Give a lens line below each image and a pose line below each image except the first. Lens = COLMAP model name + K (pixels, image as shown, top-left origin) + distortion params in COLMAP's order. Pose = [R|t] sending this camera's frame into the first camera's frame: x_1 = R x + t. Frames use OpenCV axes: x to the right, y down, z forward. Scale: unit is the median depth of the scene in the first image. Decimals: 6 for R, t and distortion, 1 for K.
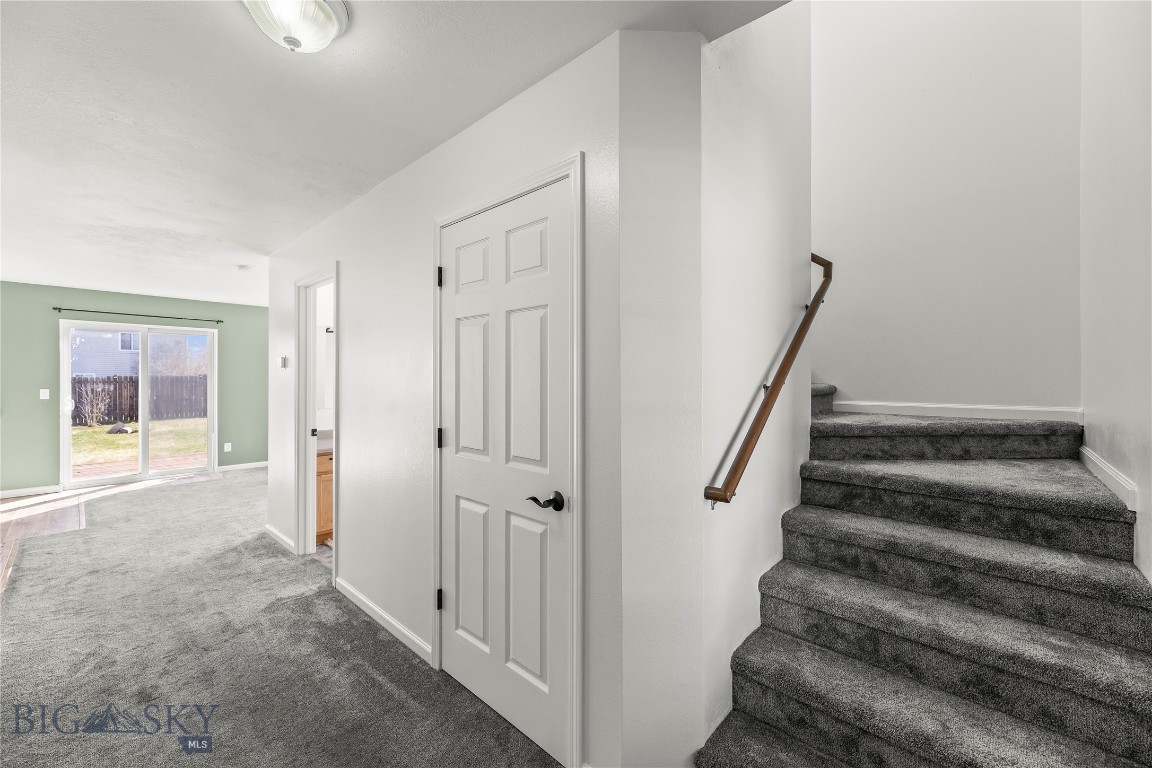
lens RADIAL K [[449.2, 0, 577.1], [0, 449.2, 378.6], [0, 0, 1]] dist [-0.001988, 0.000250]
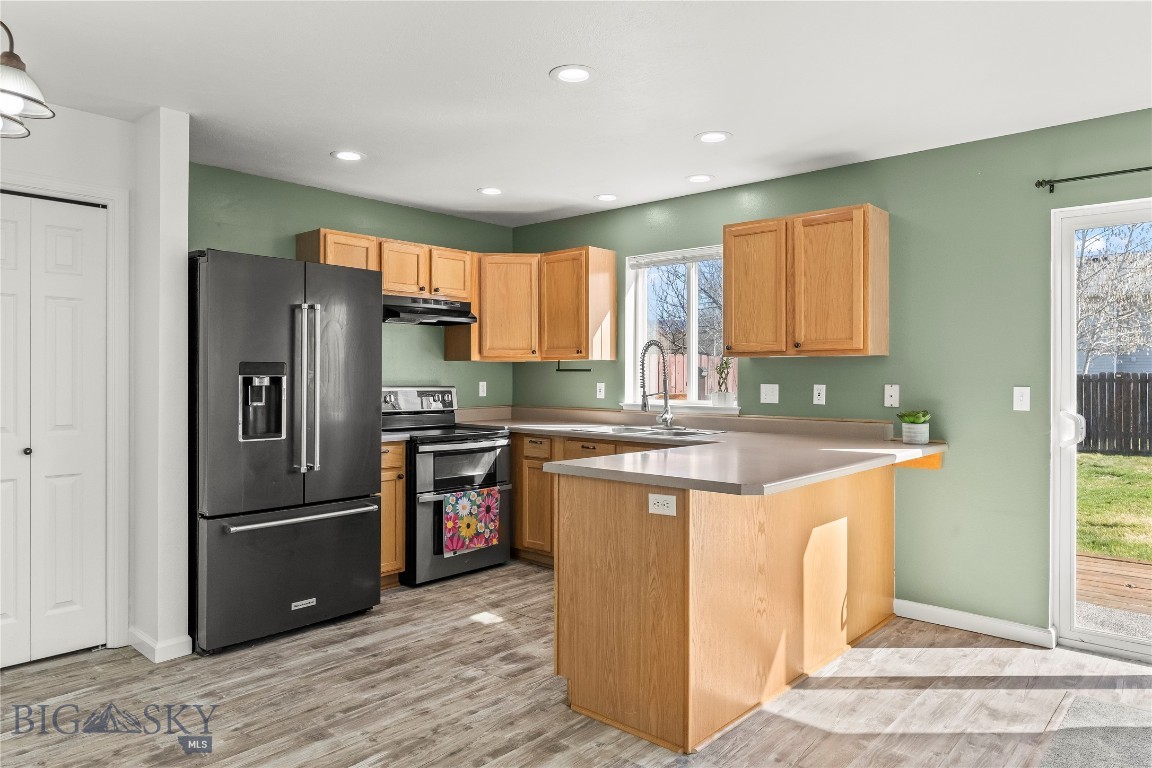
lens RADIAL K [[744.5, 0, 574.2], [0, 744.5, 380.8], [0, 0, 1]] dist [-0.001191, 0.001364]
pose [[-0.001093, 0.004498, -0.999989, -0.449098], [-0.004194, 0.999981, 0.004503, 0.015110], [0.999991, 0.004199, -0.001074, 0.522582]]
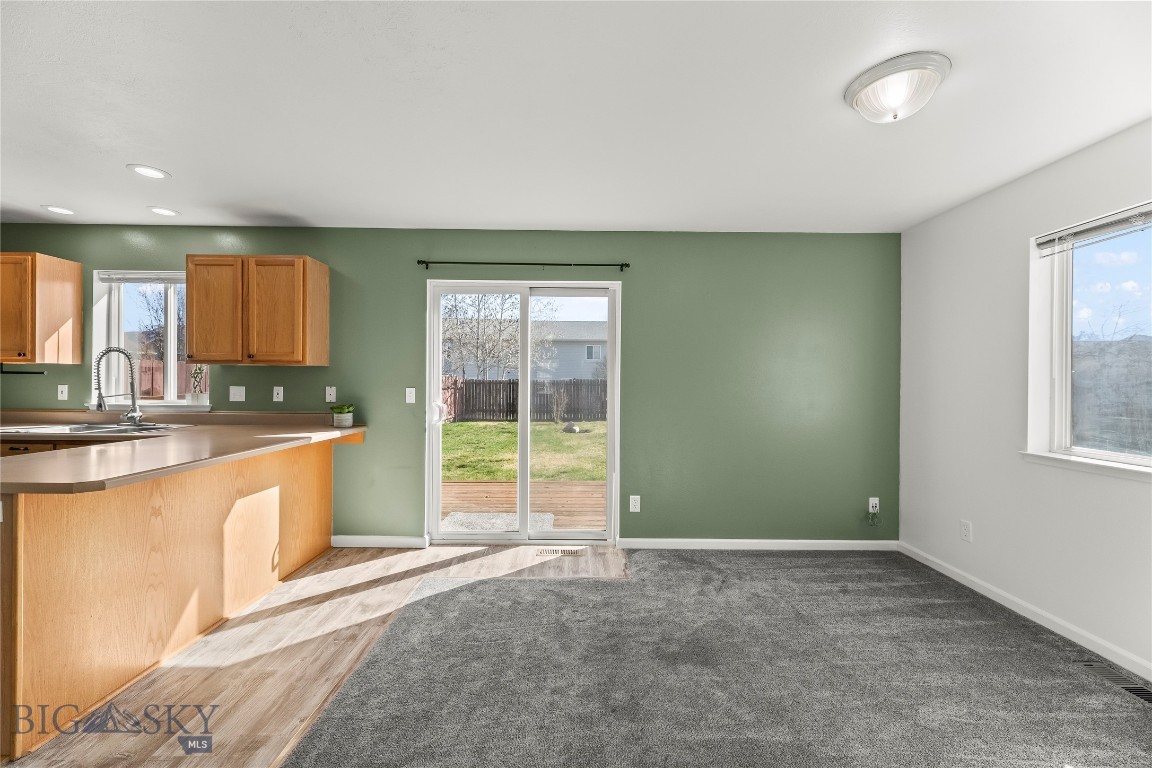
lens RADIAL K [[459.2, 0, 579.4], [0, 459.2, 382.8], [0, 0, 1]] dist [0.000827, -0.000019]
pose [[0.674374, 0.005350, -0.738371, -0.465910], [-0.008676, 0.999962, -0.000679, 0.013332], [0.738339, 0.006864, 0.674395, 0.644084]]
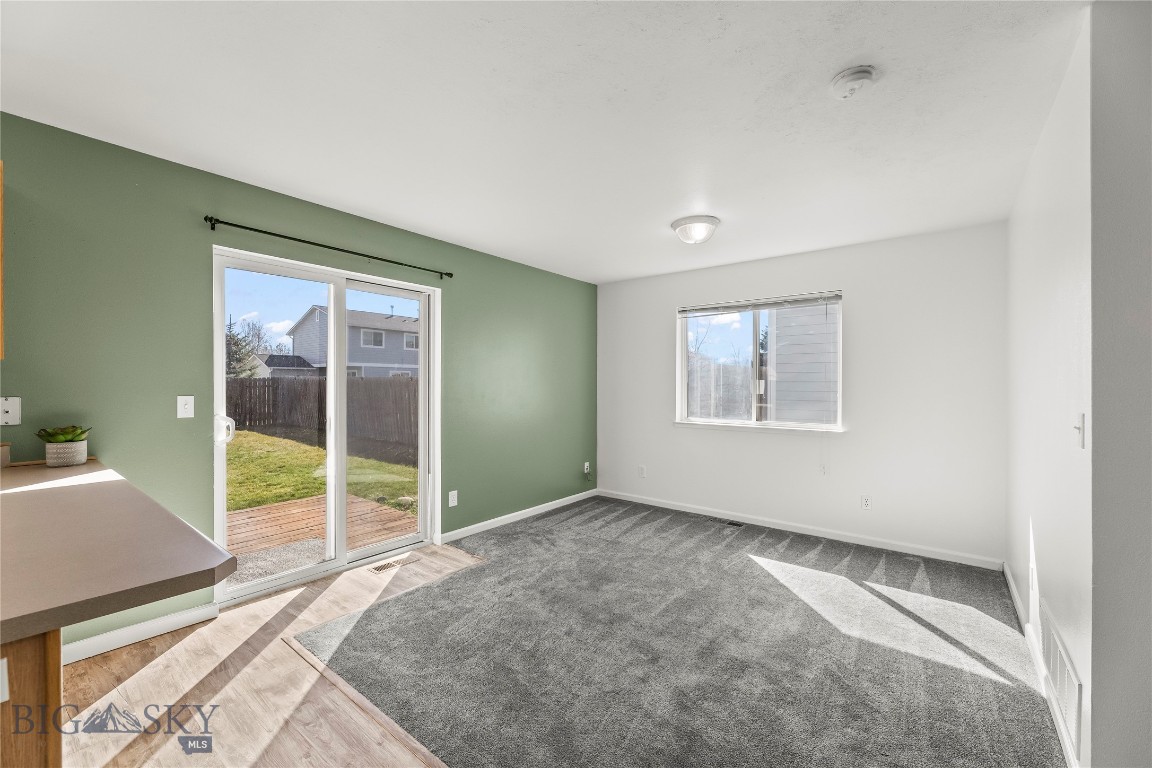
lens RADIAL K [[459.2, 0, 569.7], [0, 459.2, 387.2], [0, 0, 1]] dist [0.000827, -0.000019]
pose [[0.998235, 0.003930, 0.059253, -0.731084], [-0.004292, 0.999973, 0.005985, 0.009438], [-0.059228, -0.006229, 0.998225, 0.453309]]
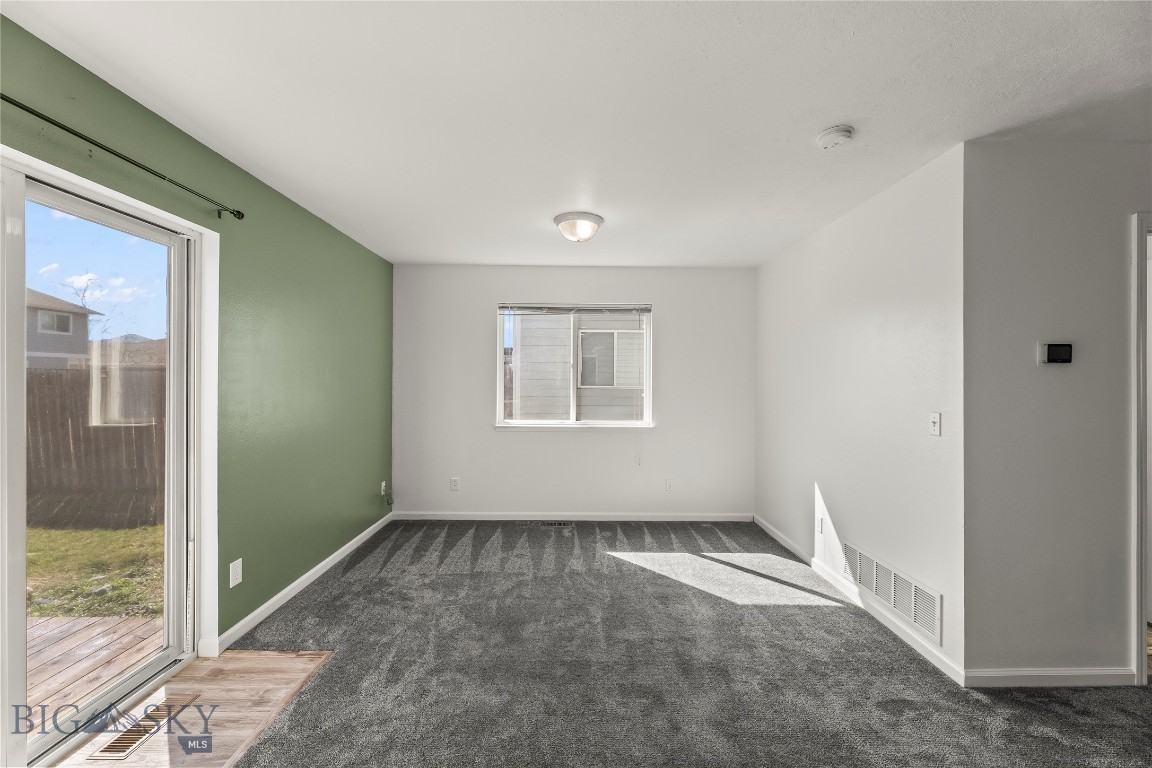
lens RADIAL K [[459.2, 0, 573.4], [0, 459.2, 381.0], [0, 0, 1]] dist [0.000827, -0.000019]
pose [[0.740501, 0.003468, 0.672047, -0.905069], [-0.005976, 0.999981, 0.001424, 0.000067], [-0.672029, -0.005071, 0.740507, 0.607659]]
